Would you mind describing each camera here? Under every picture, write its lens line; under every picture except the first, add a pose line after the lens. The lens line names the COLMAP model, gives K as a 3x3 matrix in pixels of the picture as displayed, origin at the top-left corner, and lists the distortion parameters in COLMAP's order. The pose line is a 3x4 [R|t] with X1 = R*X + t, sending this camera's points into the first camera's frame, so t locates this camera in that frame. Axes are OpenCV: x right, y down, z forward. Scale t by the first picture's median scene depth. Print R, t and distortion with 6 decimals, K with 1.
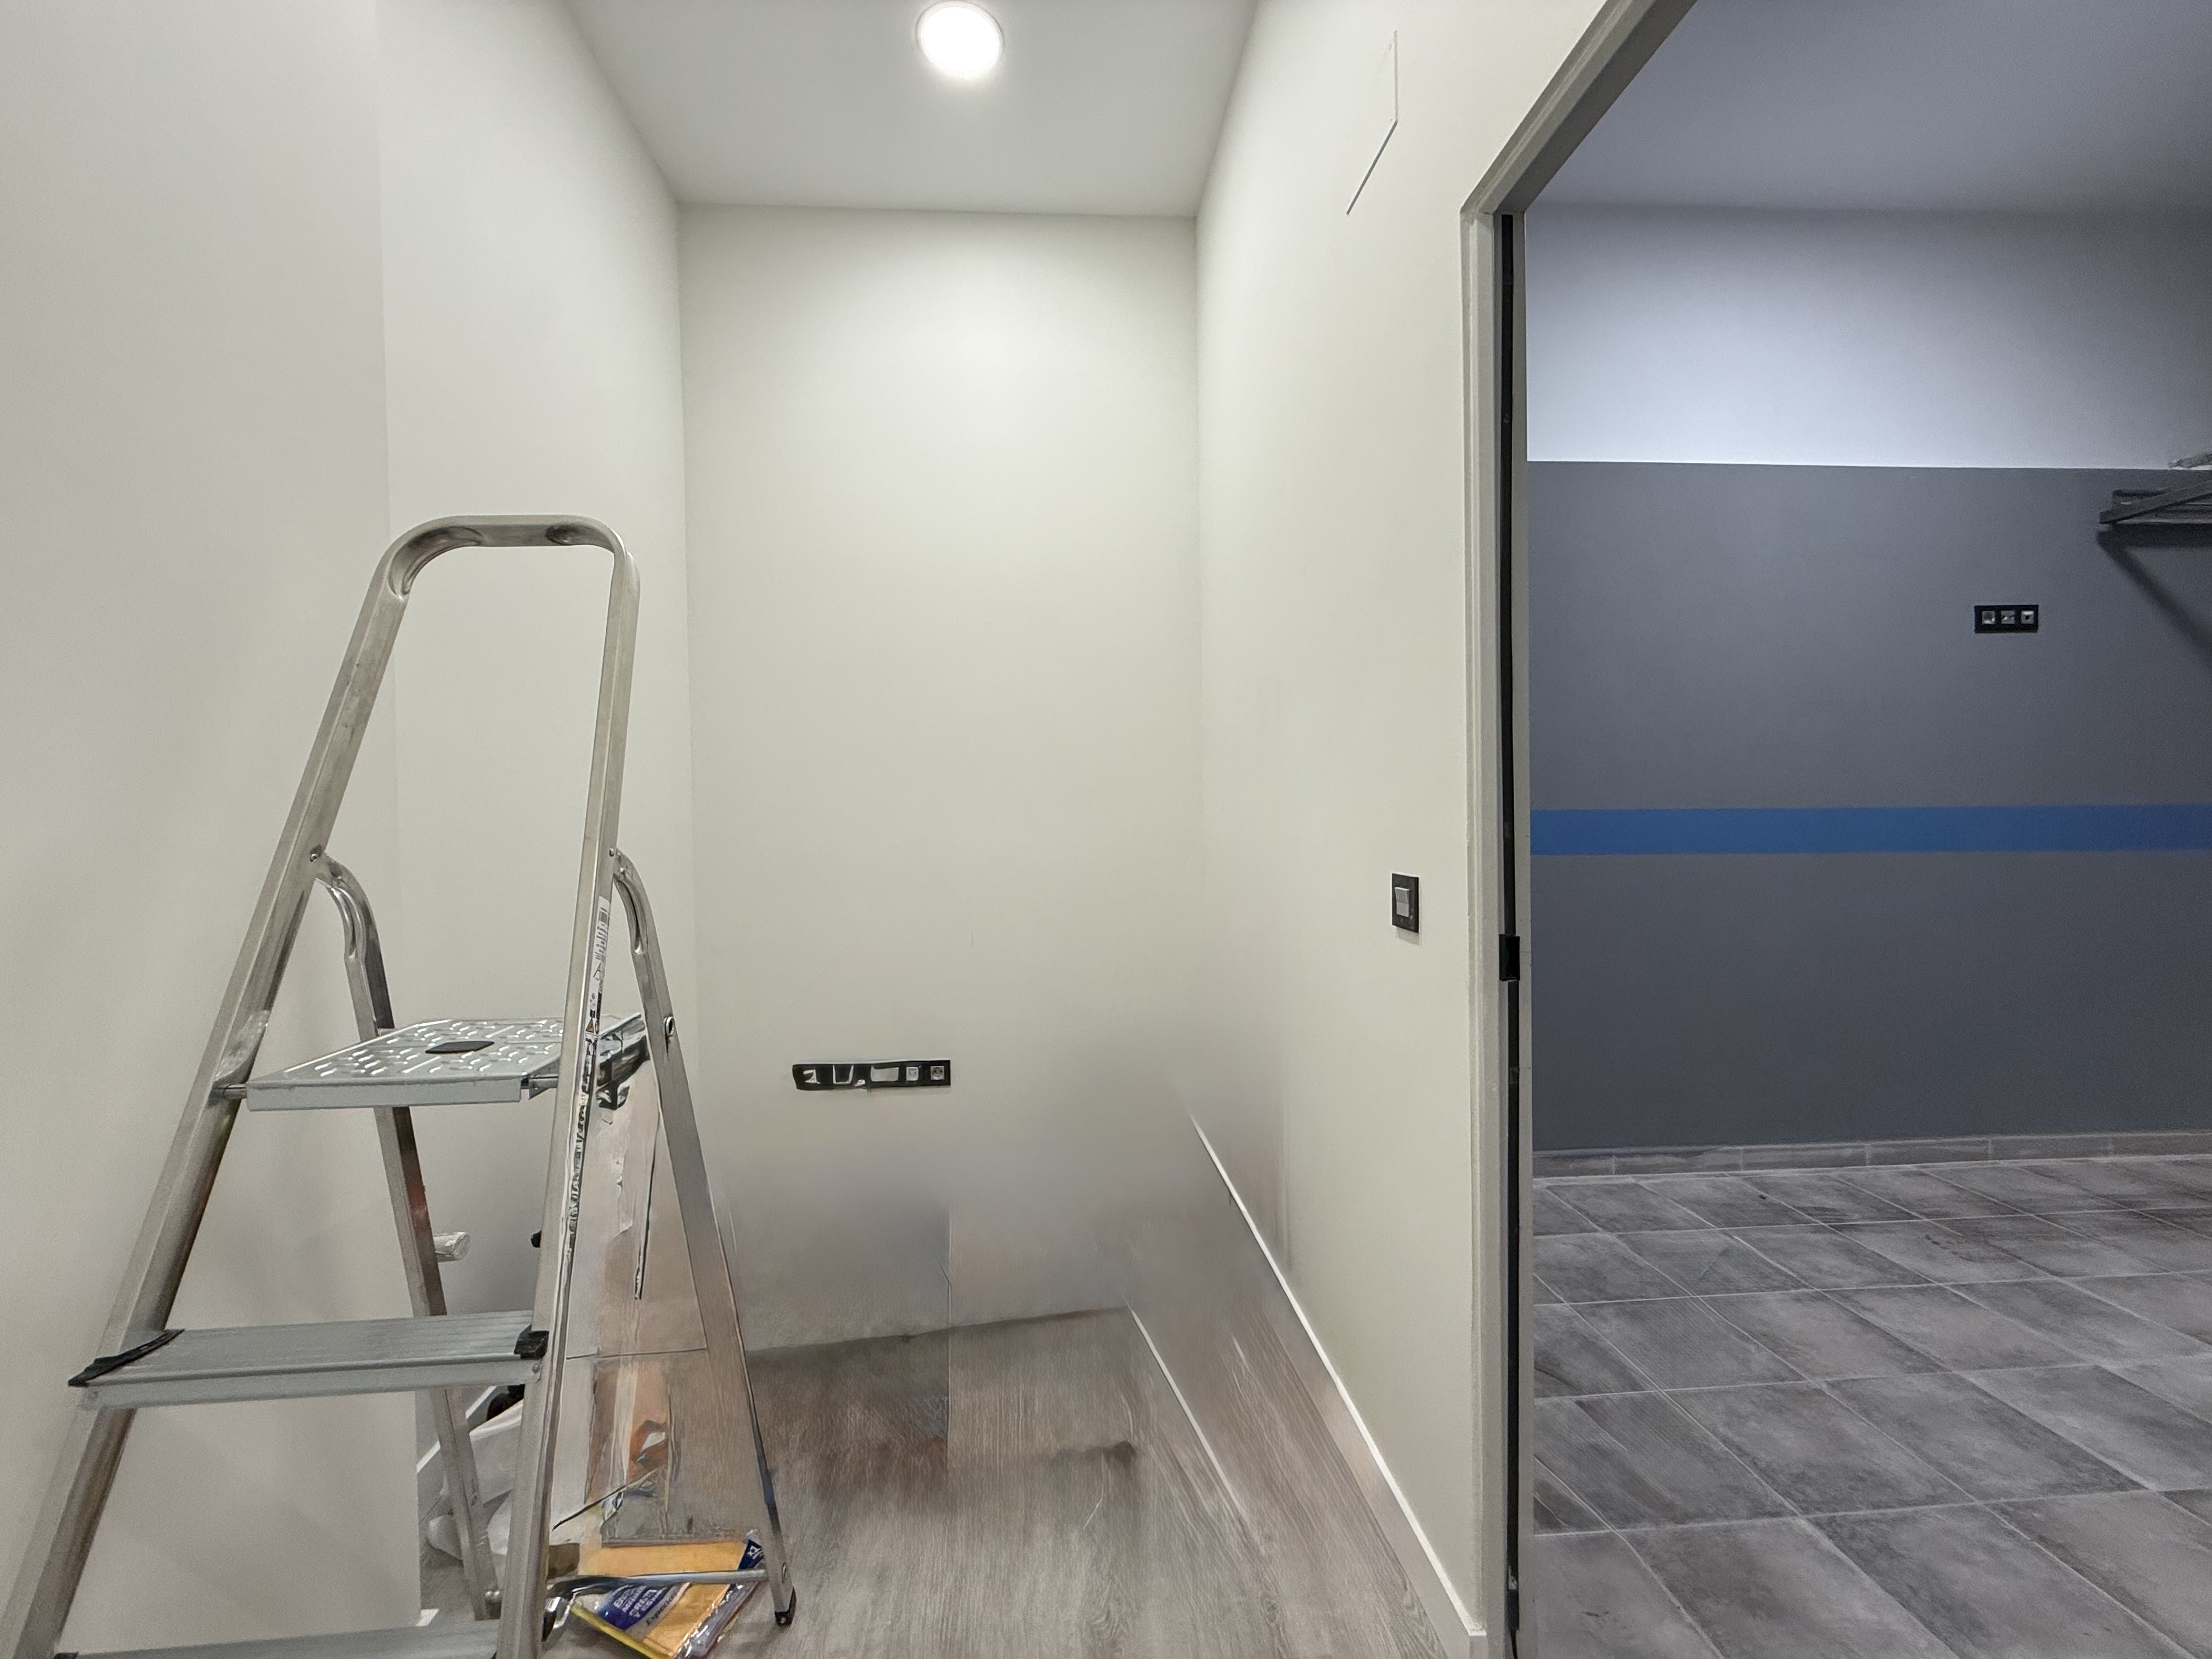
lens RADIAL K [[881.9, 0, 1102.0], [0, 881.9, 832.3], [0, 0, 1]] dist [-0.000226, 0.001031]
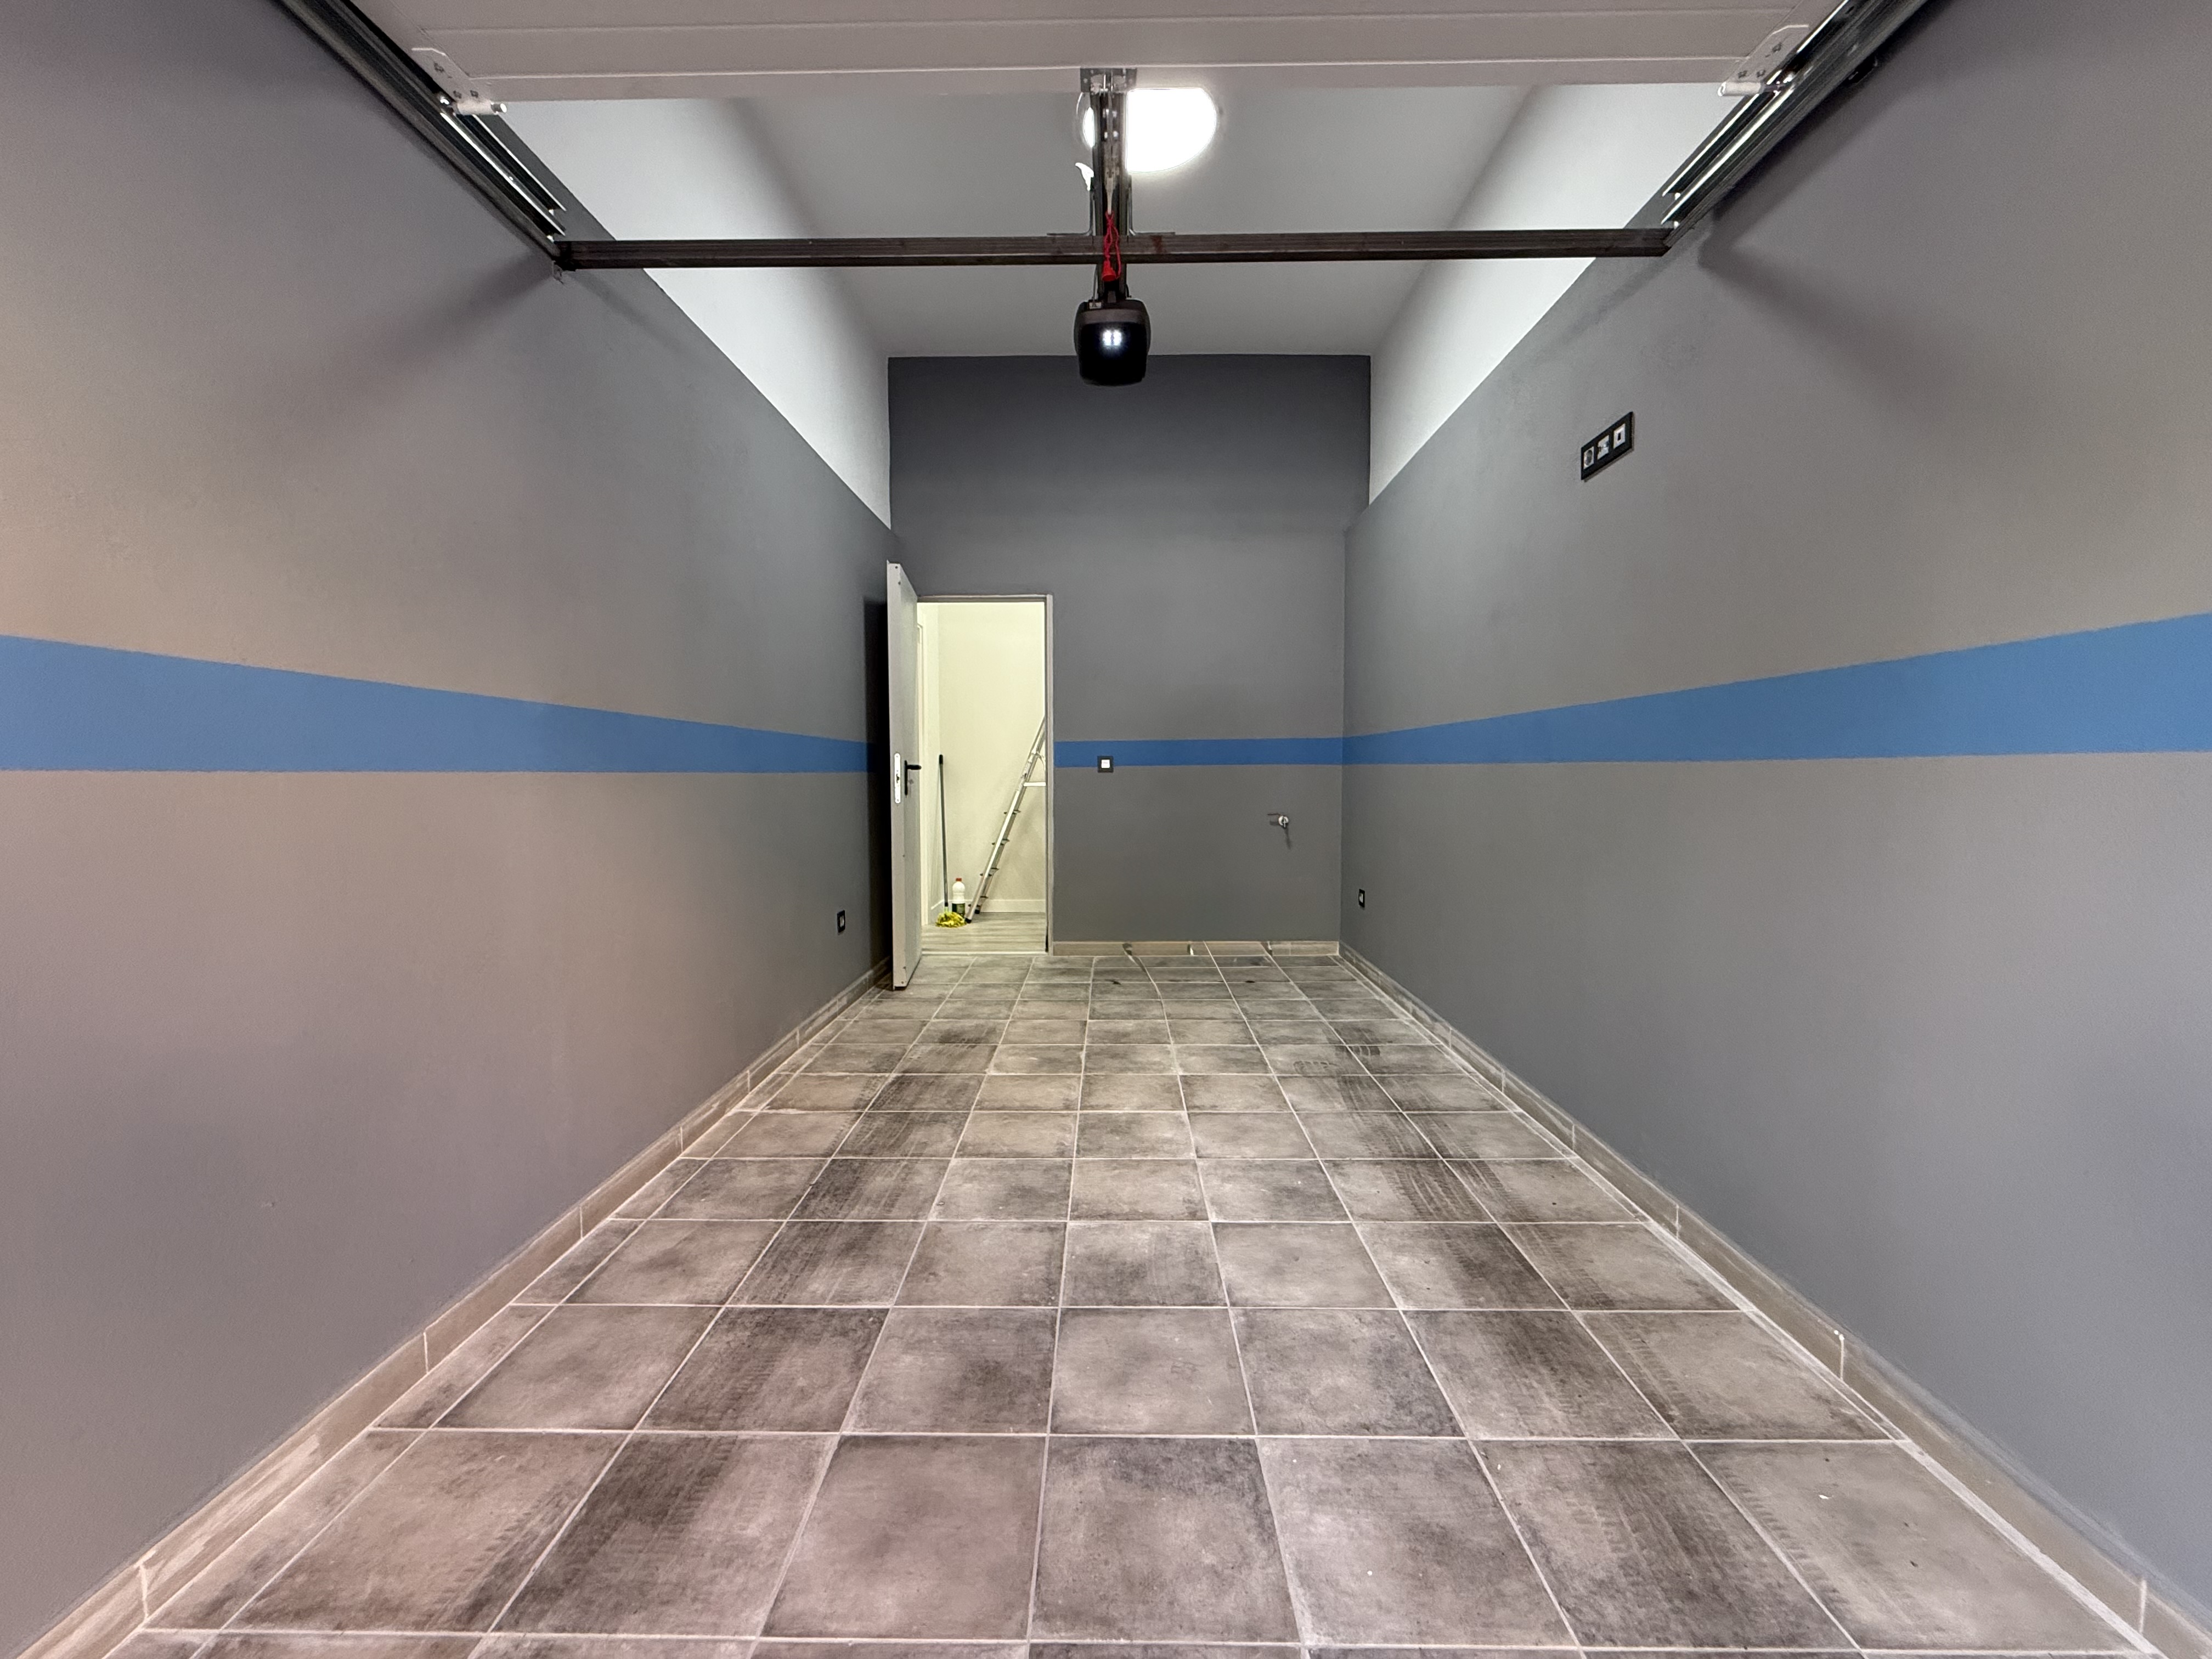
lens RADIAL K [[876.8, 0, 1096.7], [0, 876.8, 833.3], [0, 0, 1]] dist [-0.000329, -0.000408]
pose [[-0.098990, 0.078832, -0.991961, 1.886299], [-0.007470, 0.996770, 0.079960, 0.026135], [0.995060, 0.015326, -0.098082, 0.670858]]
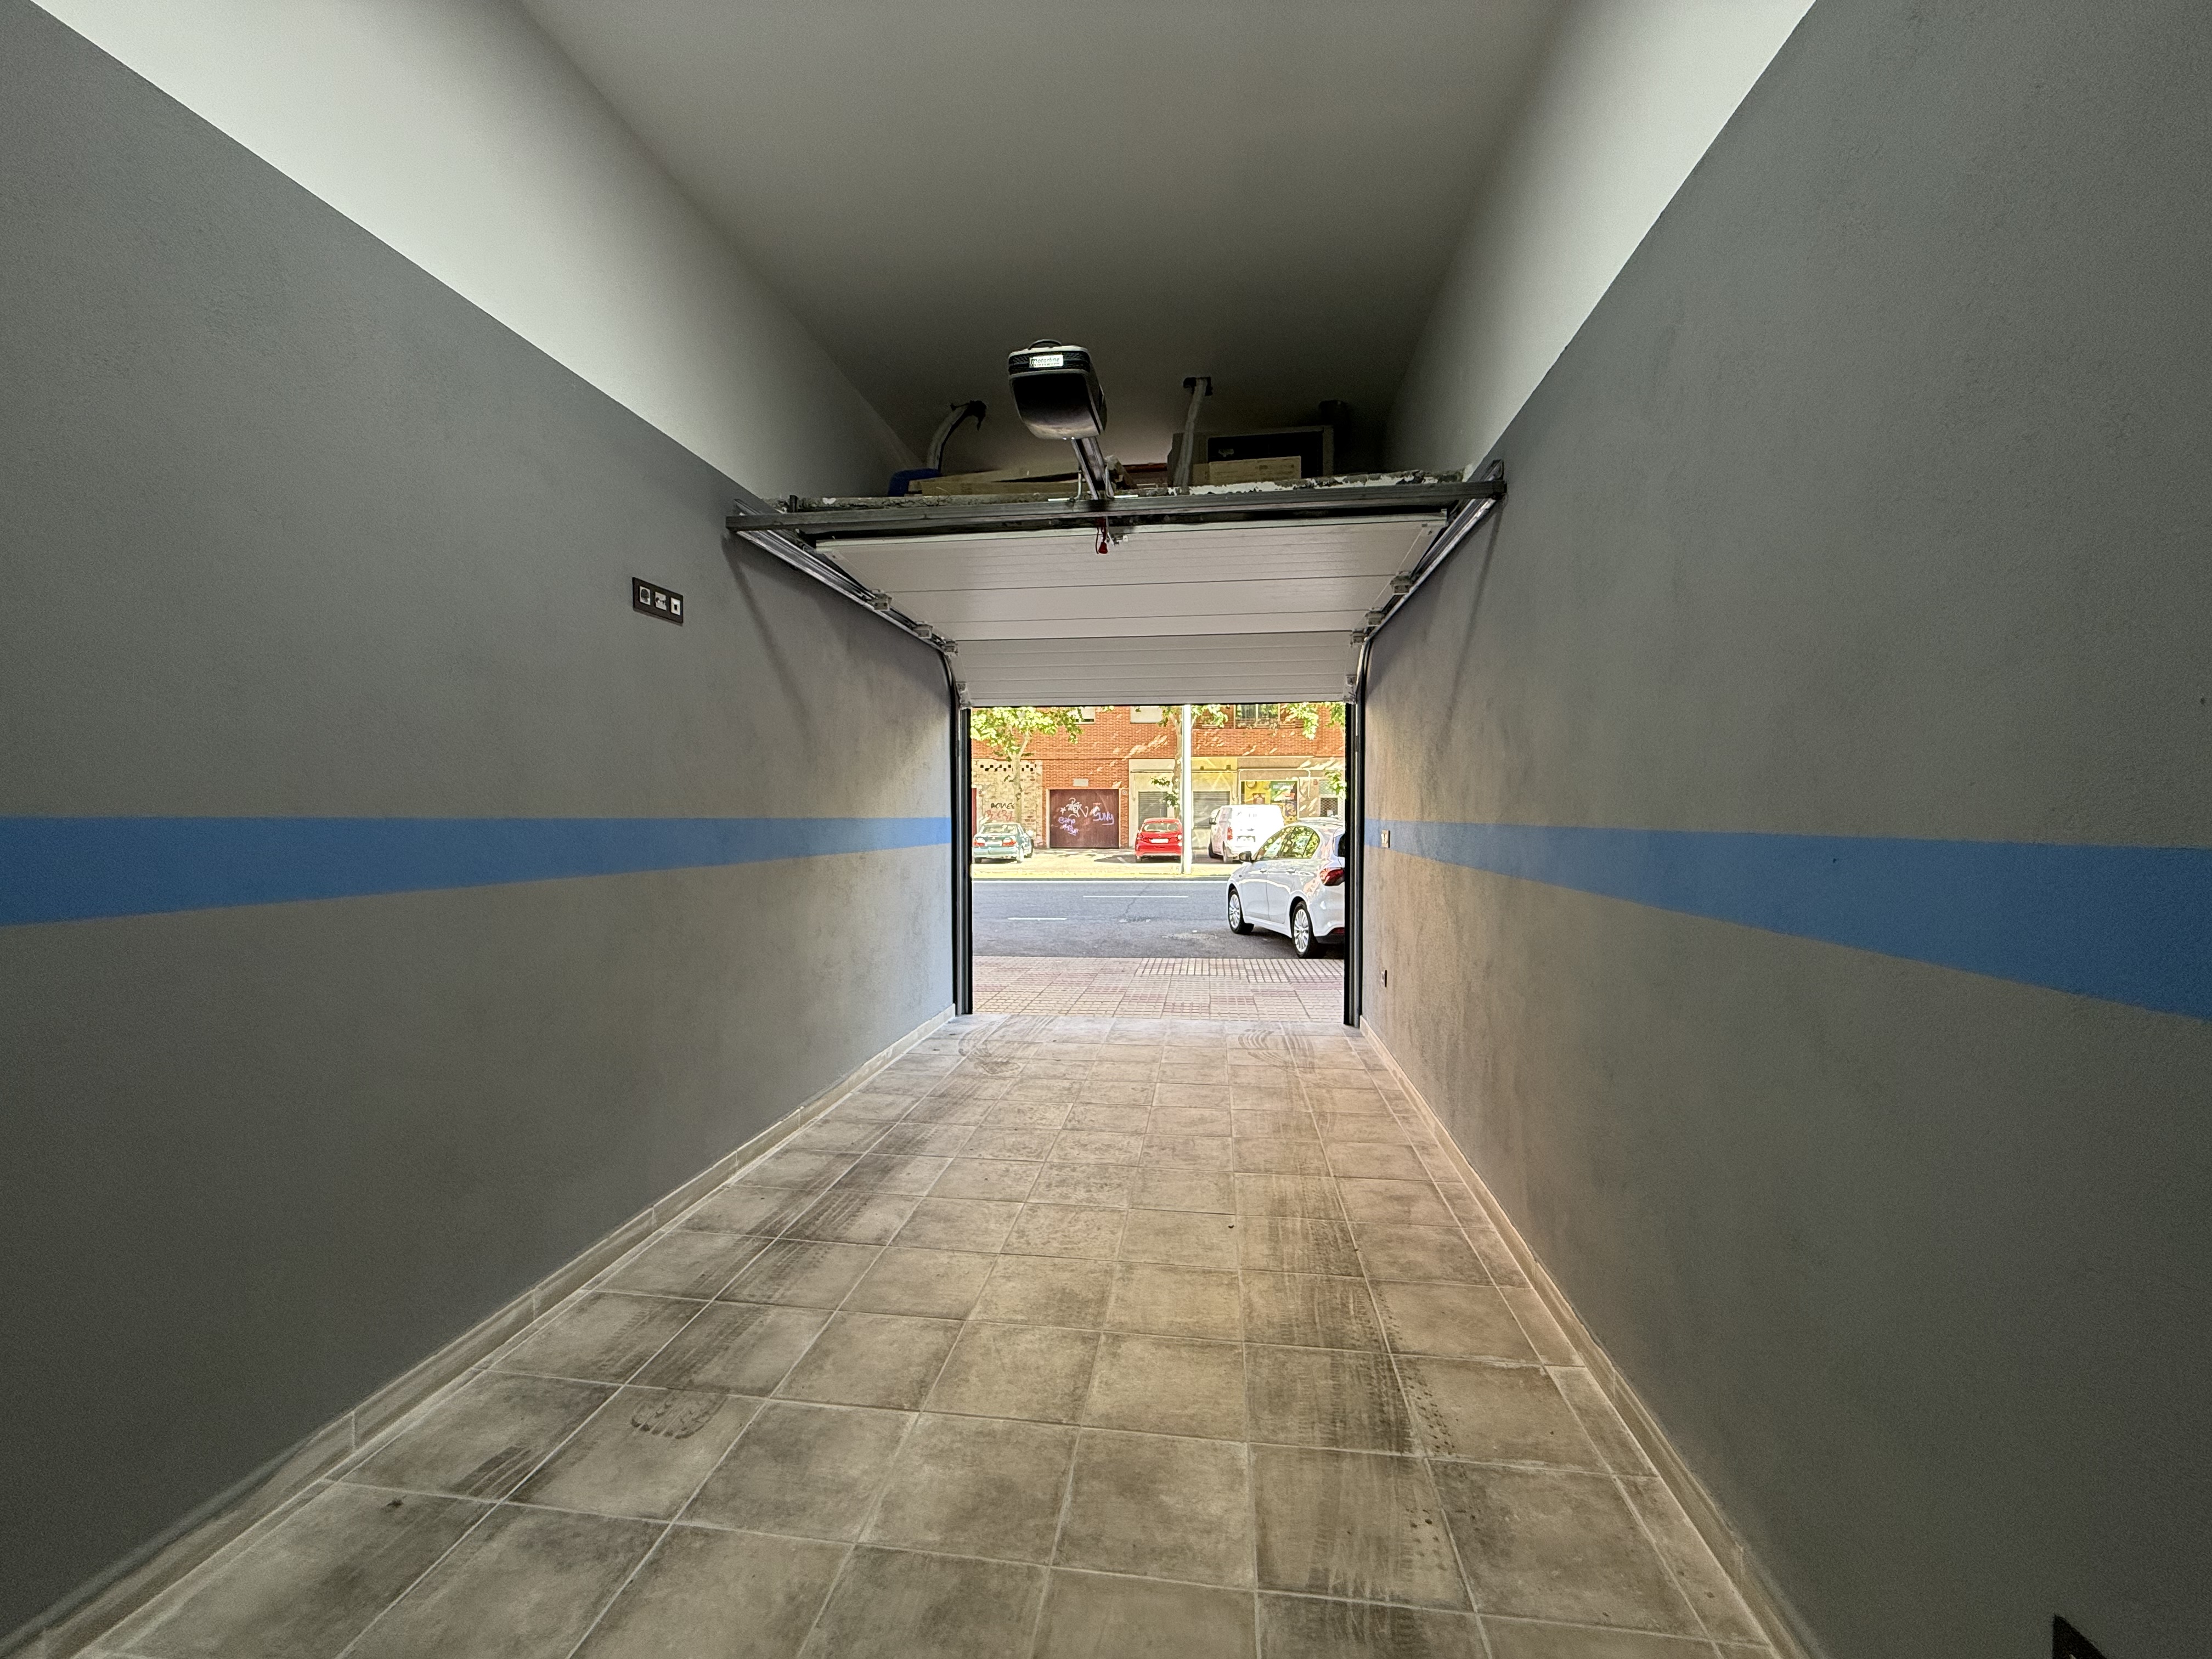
lens RADIAL K [[881.9, 0, 1102.0], [0, 881.9, 832.3], [0, 0, 1]] dist [-0.000226, 0.001031]
pose [[0.208372, -0.008366, 0.978014, 0.275042], [0.011582, 0.999914, 0.006086, -0.017335], [-0.977981, 0.010060, 0.208451, 0.409243]]
